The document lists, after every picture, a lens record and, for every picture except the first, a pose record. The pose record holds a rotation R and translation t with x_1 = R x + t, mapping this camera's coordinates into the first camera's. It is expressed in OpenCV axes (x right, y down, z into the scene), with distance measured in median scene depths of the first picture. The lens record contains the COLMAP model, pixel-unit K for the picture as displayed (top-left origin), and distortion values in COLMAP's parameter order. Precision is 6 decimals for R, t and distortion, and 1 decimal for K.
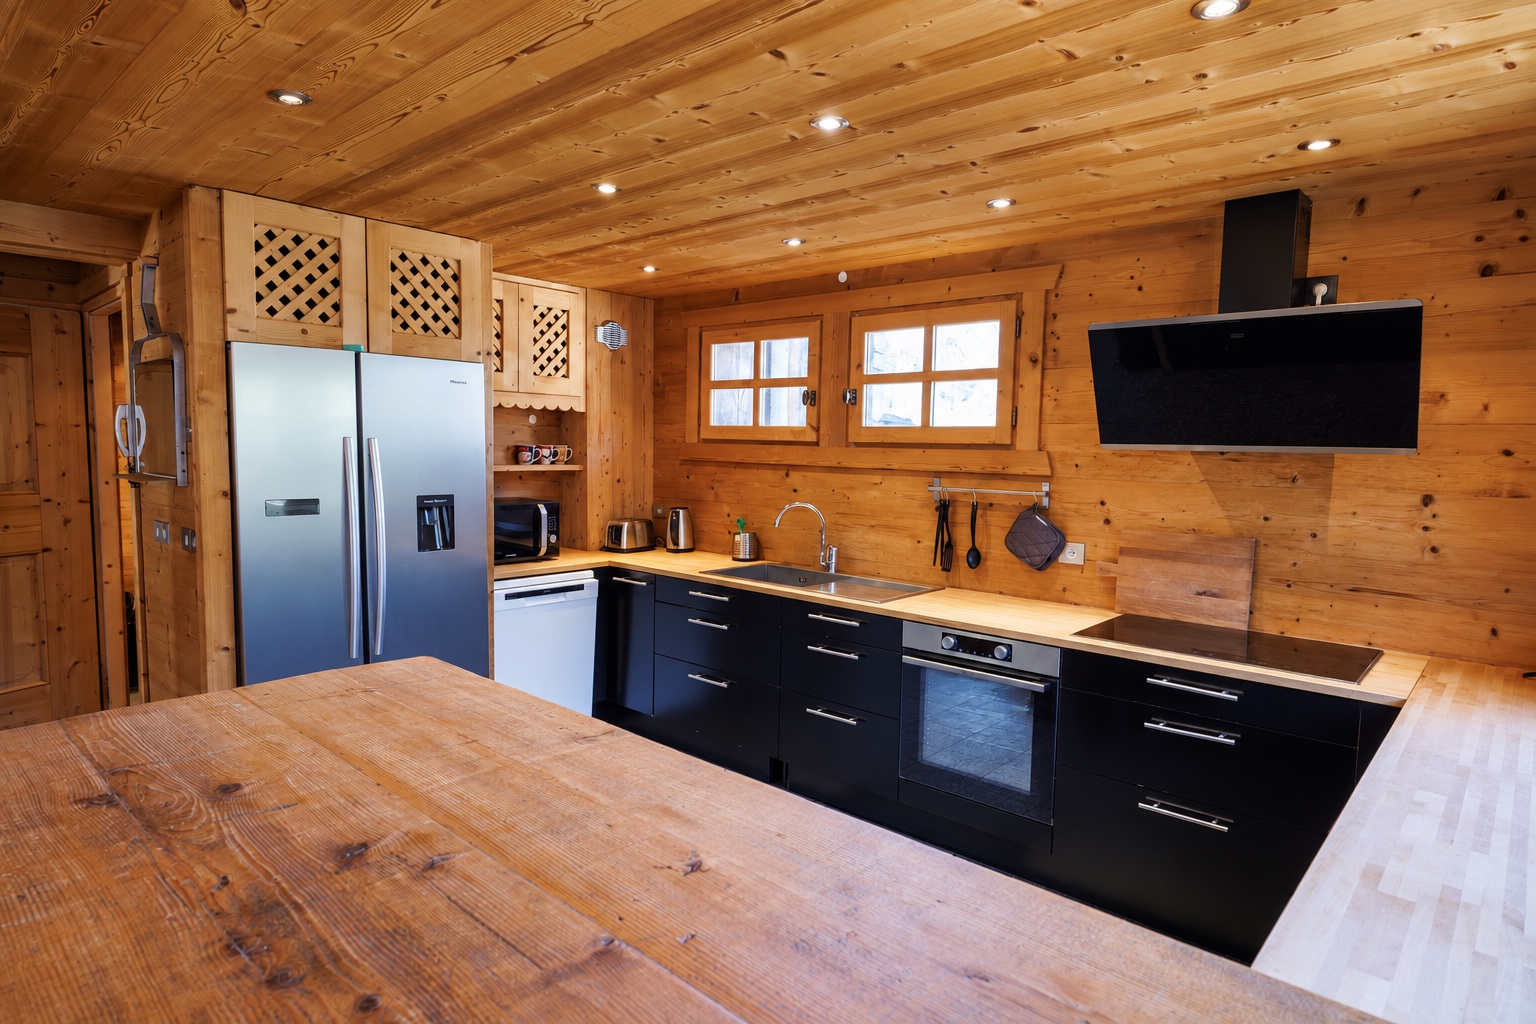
lens RADIAL K [[852.5, 0, 774.3], [0, 852.5, 517.5], [0, 0, 1]] dist [0.016637, -0.002482]
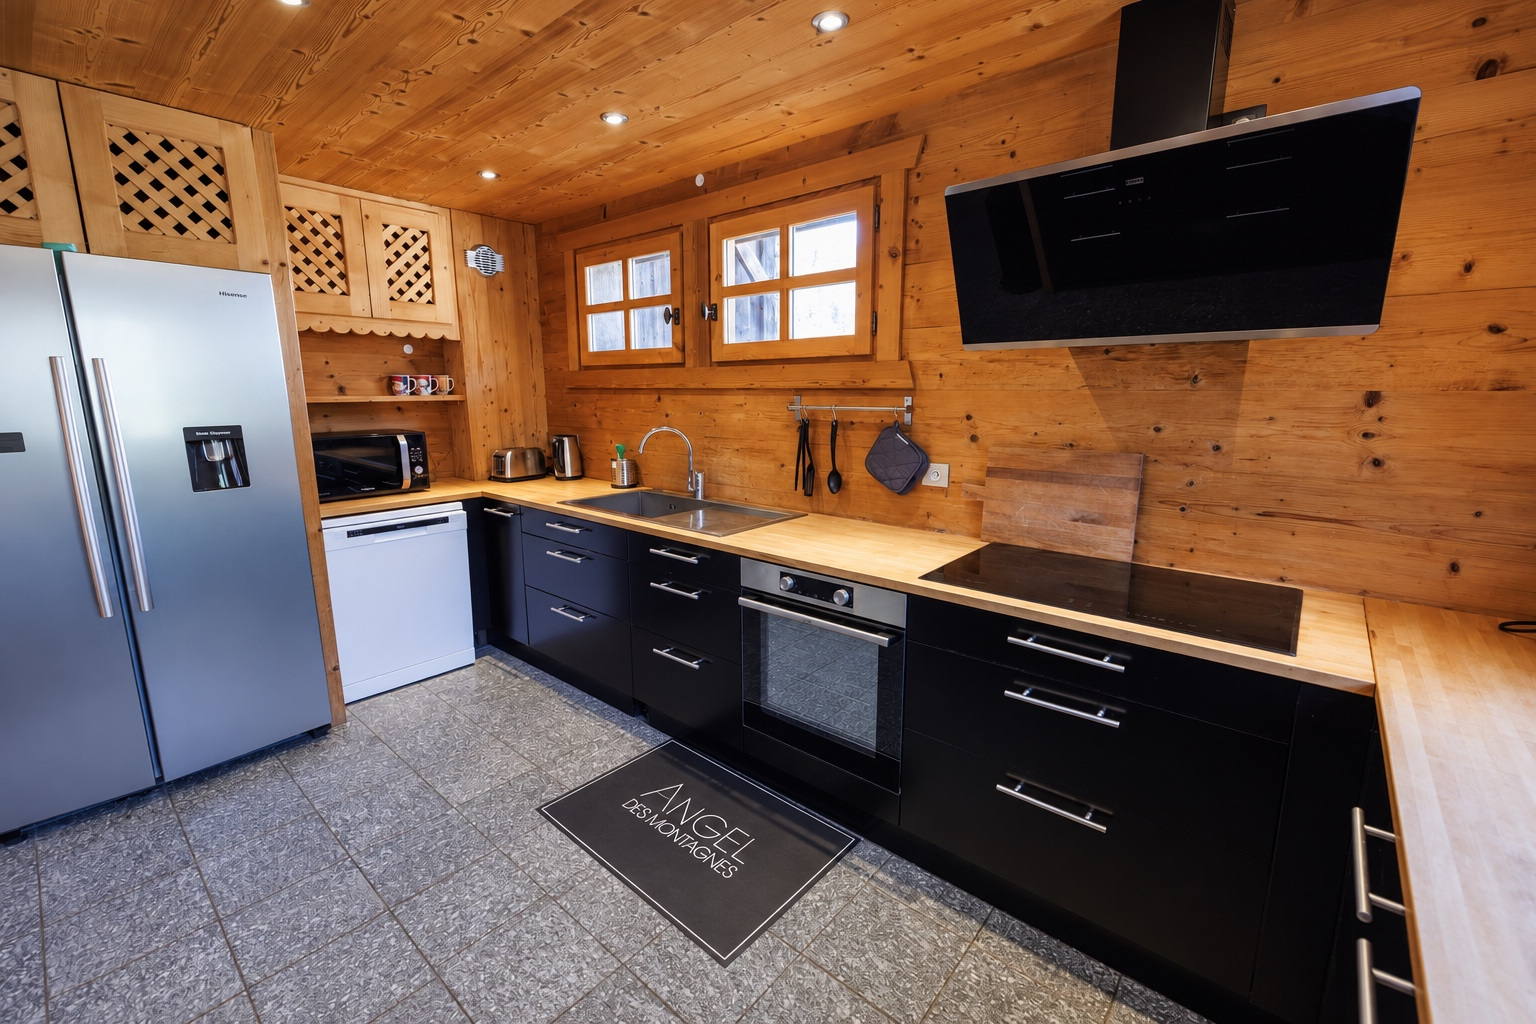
lens RADIAL K [[643.8, 0, 763.5], [0, 643.8, 505.3], [0, 0, 1]] dist [0.008512, 0.000470]
pose [[0.999613, -0.025777, 0.010462, 0.158444], [0.024671, 0.995195, 0.094759, 0.005071], [-0.012854, -0.094464, 0.995445, 0.323524]]
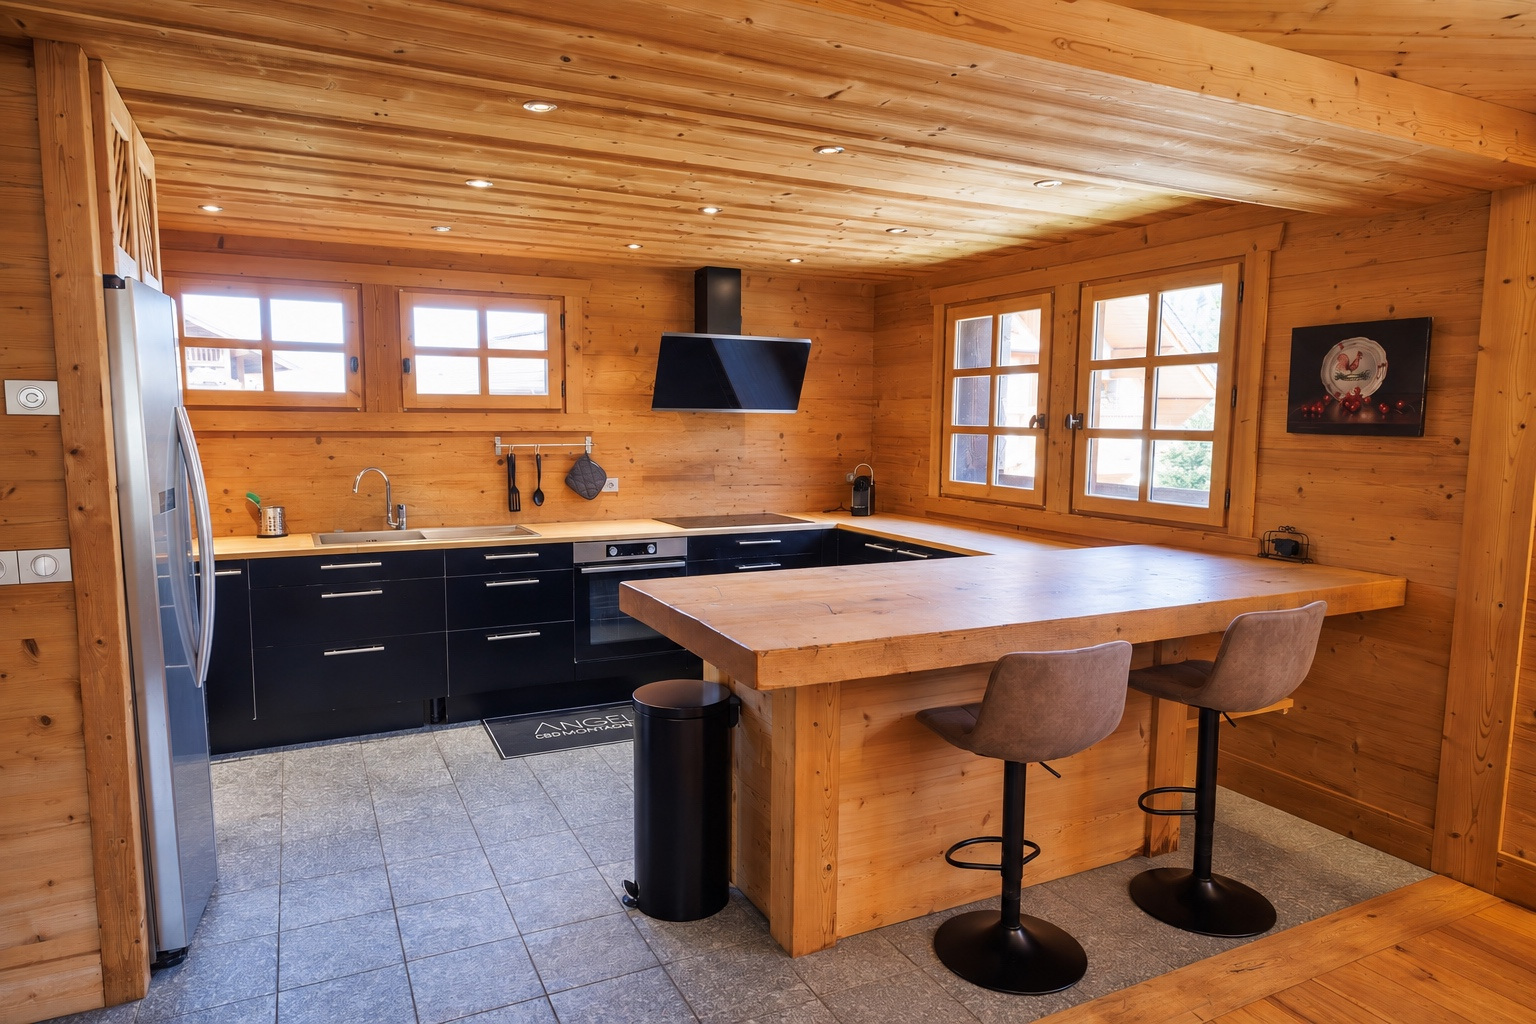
lens RADIAL K [[930.3, 0, 763.1], [0, 930.3, 520.6], [0, 0, 1]] dist [0.003423, 0.000245]
pose [[0.377501, -0.120150, 0.918181, -0.993576], [0.080240, 0.992061, 0.096828, -0.029397], [-0.922526, 0.037122, 0.384145, 0.161844]]
